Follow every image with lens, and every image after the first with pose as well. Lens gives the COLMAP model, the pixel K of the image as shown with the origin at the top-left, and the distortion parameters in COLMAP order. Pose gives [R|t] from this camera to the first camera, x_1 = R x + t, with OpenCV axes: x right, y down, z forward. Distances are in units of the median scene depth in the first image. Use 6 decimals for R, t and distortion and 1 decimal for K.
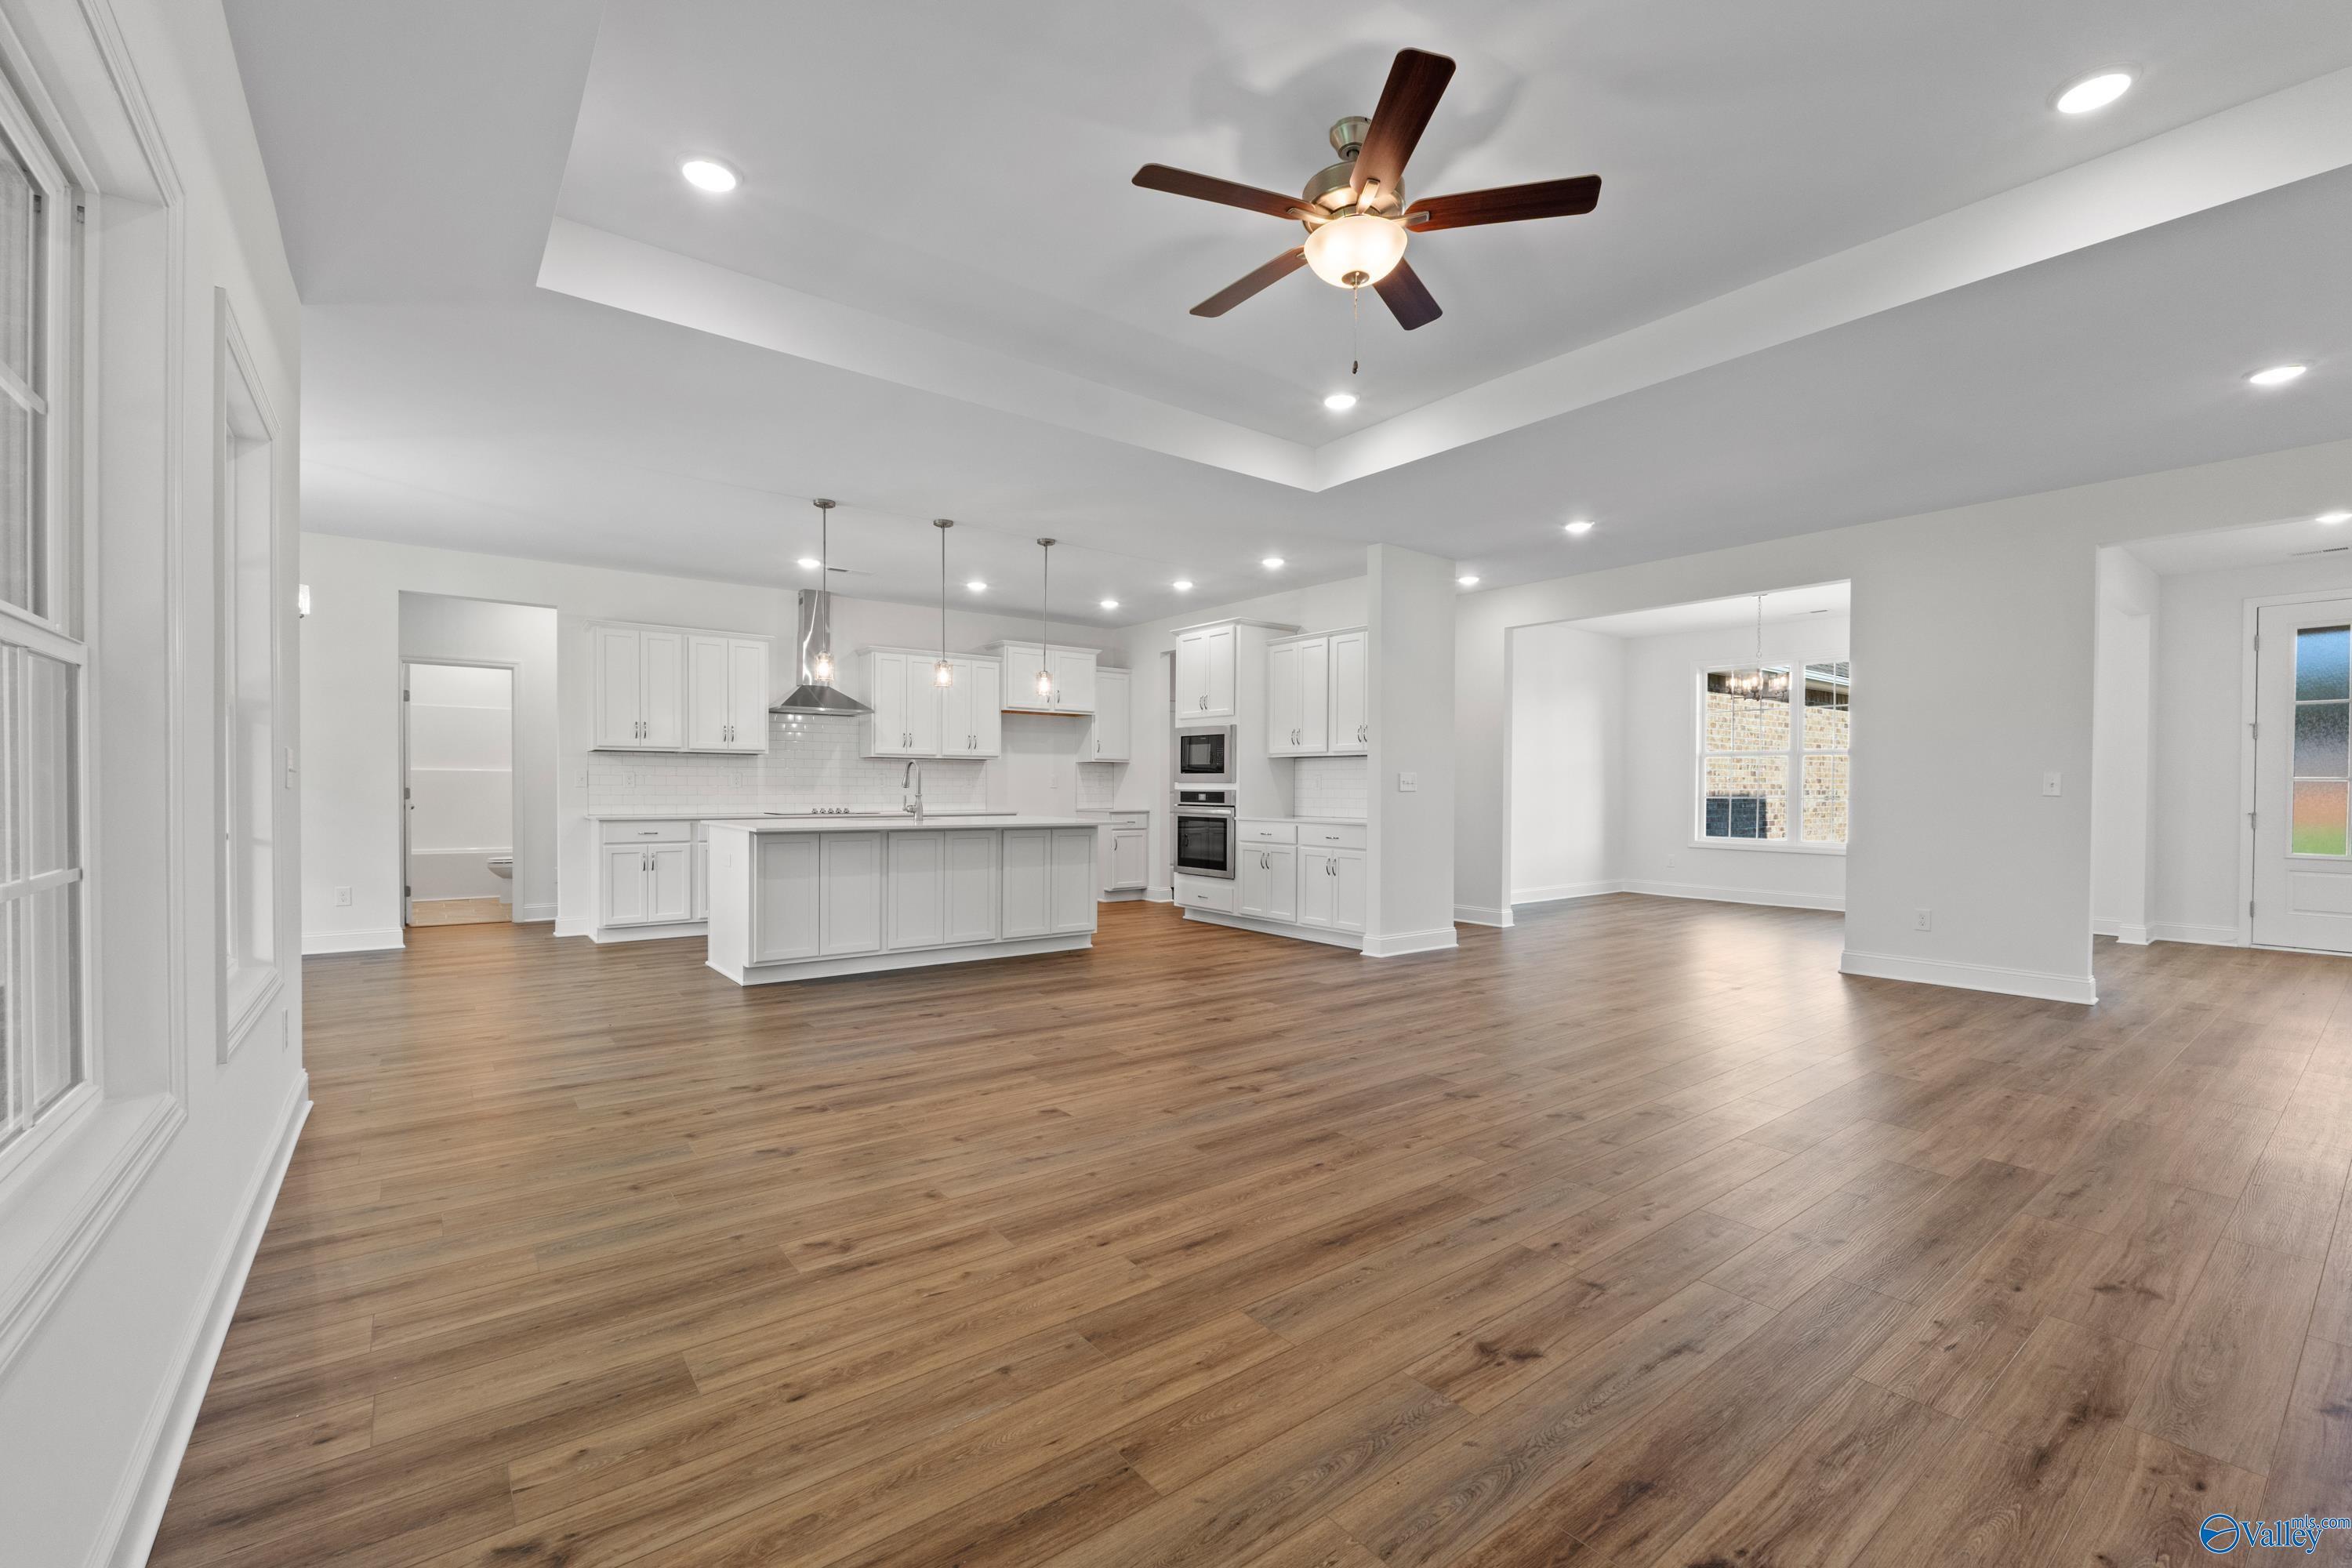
lens RADIAL K [[990.2, 0, 1176.0], [0, 990.2, 788.0], [0, 0, 1]] dist [-0.010125, -0.001532]
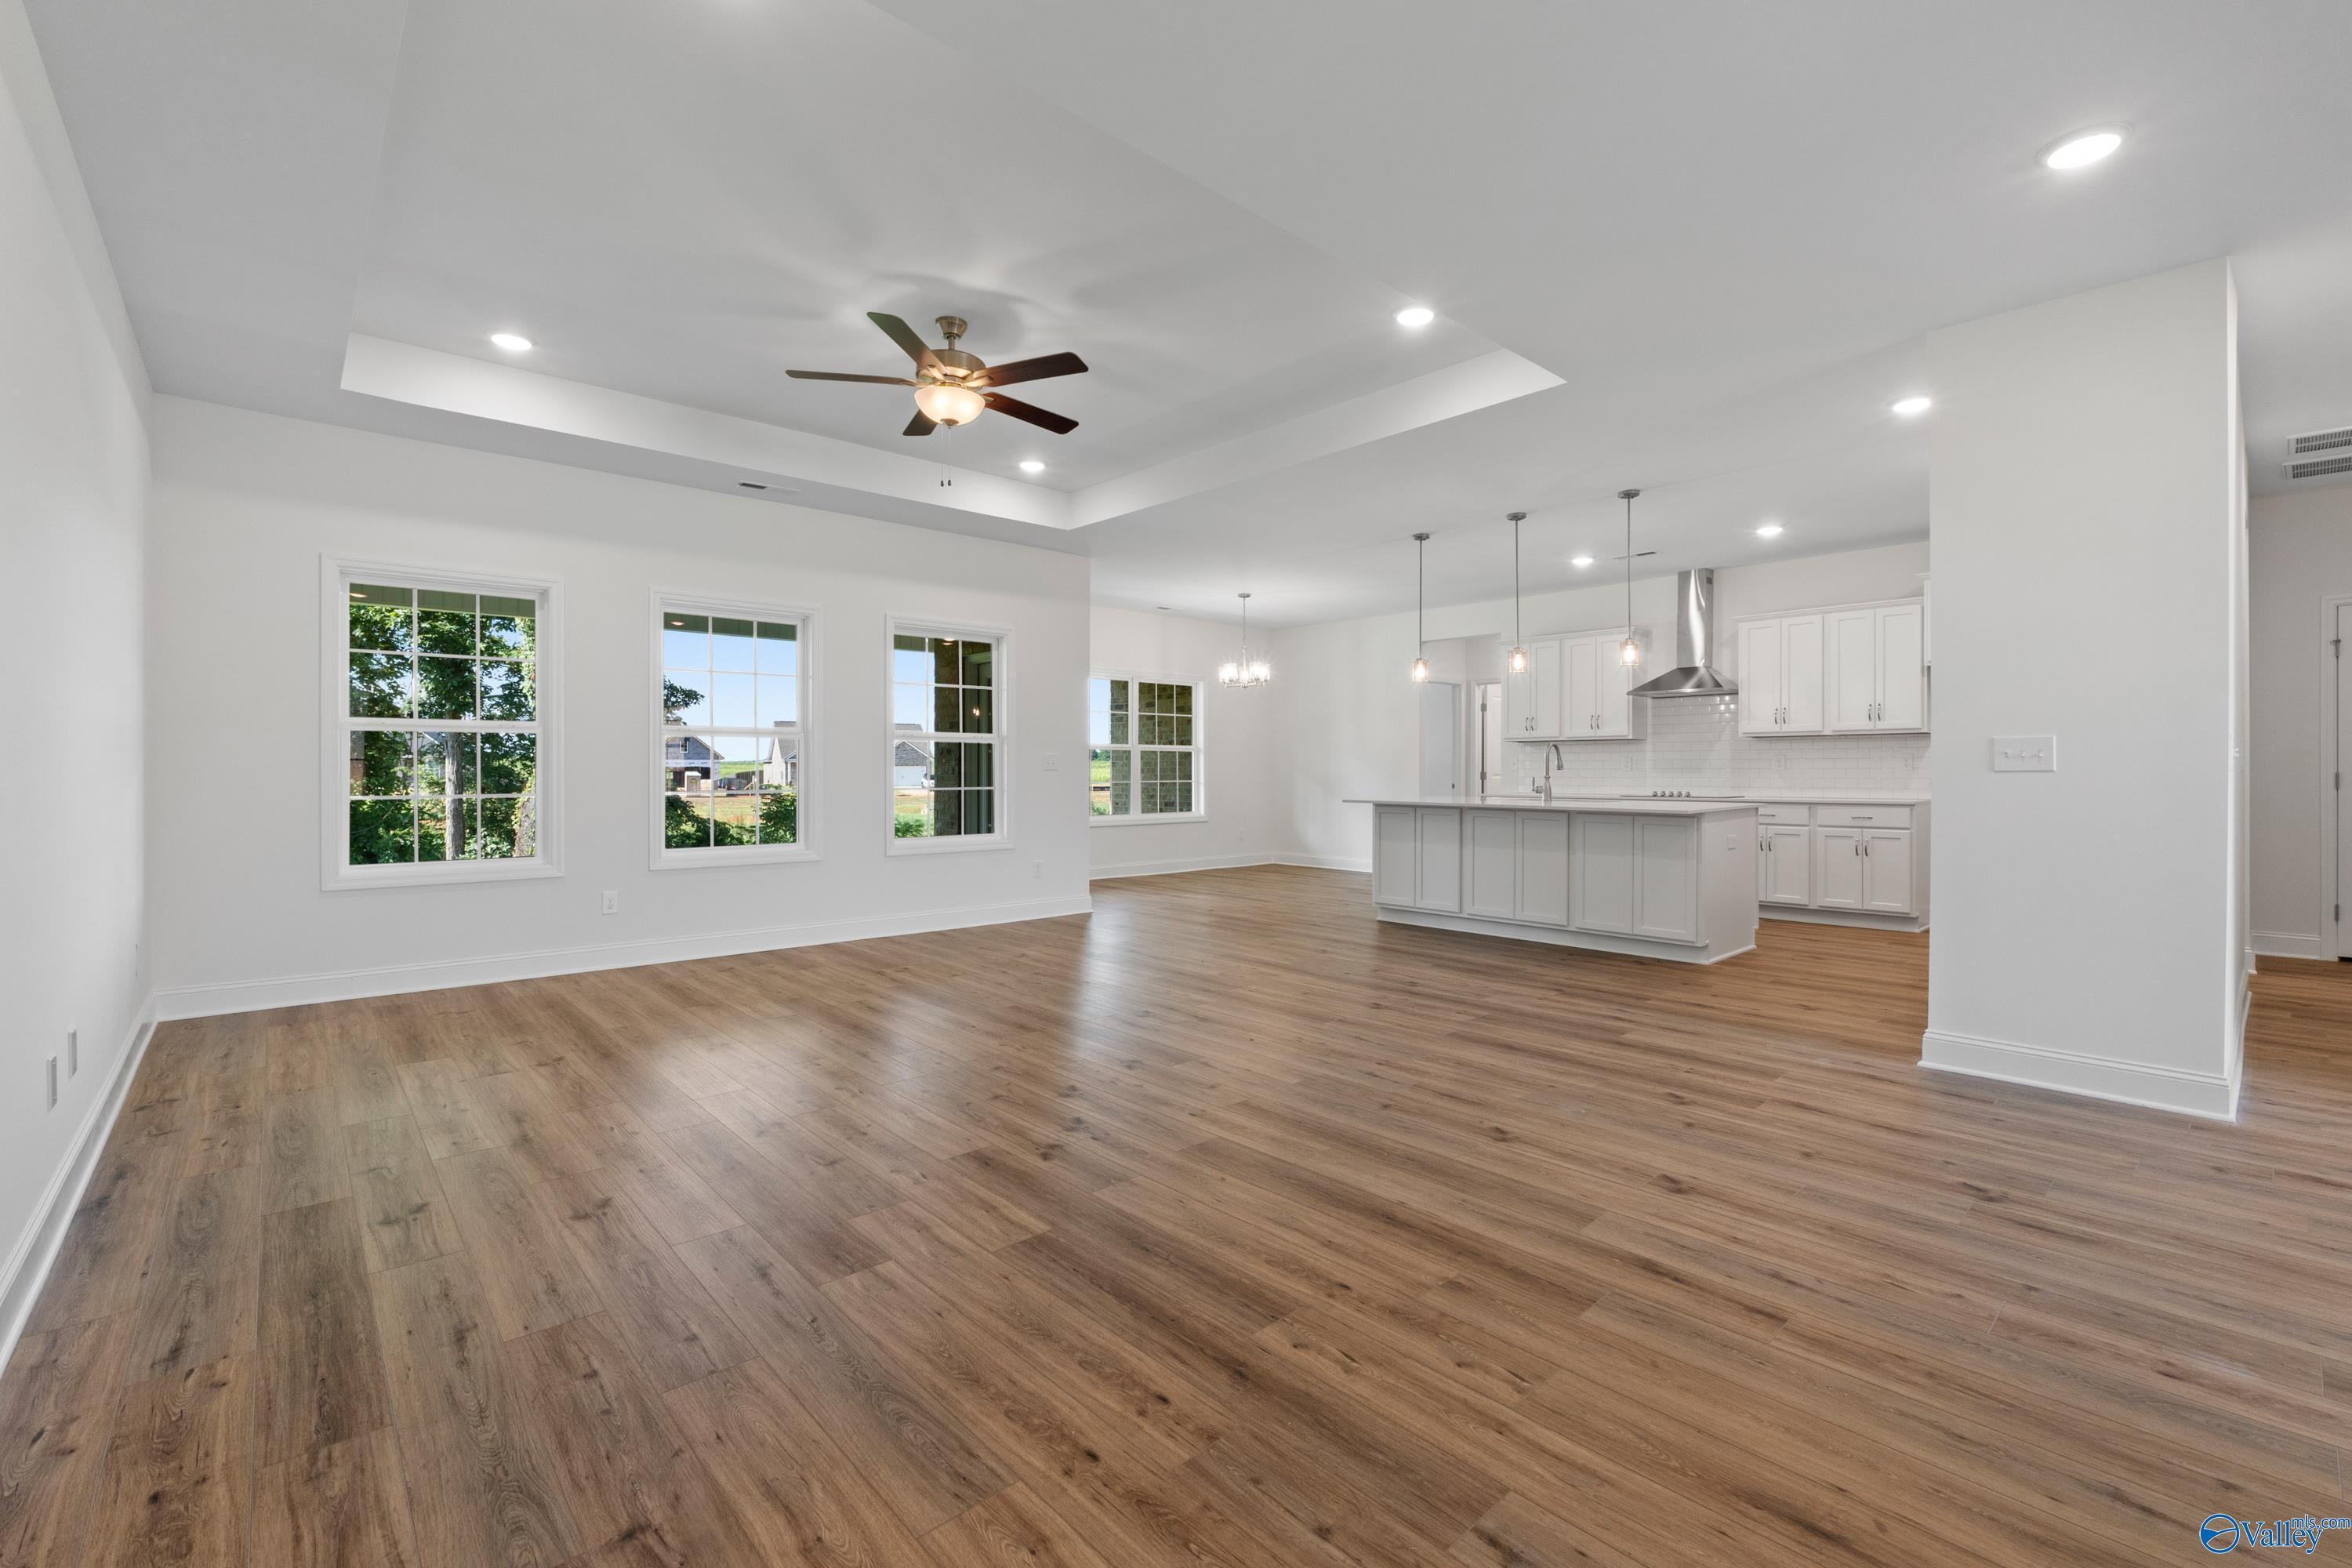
lens RADIAL K [[990.2, 0, 1198.6], [0, 990.2, 777.6], [0, 0, 1]] dist [-0.010125, -0.001532]
pose [[0.099999, 0.003783, -0.994980, 0.597469], [0.001029, 0.999992, 0.003906, 0.002603], [0.994987, -0.001415, 0.099995, 0.434477]]
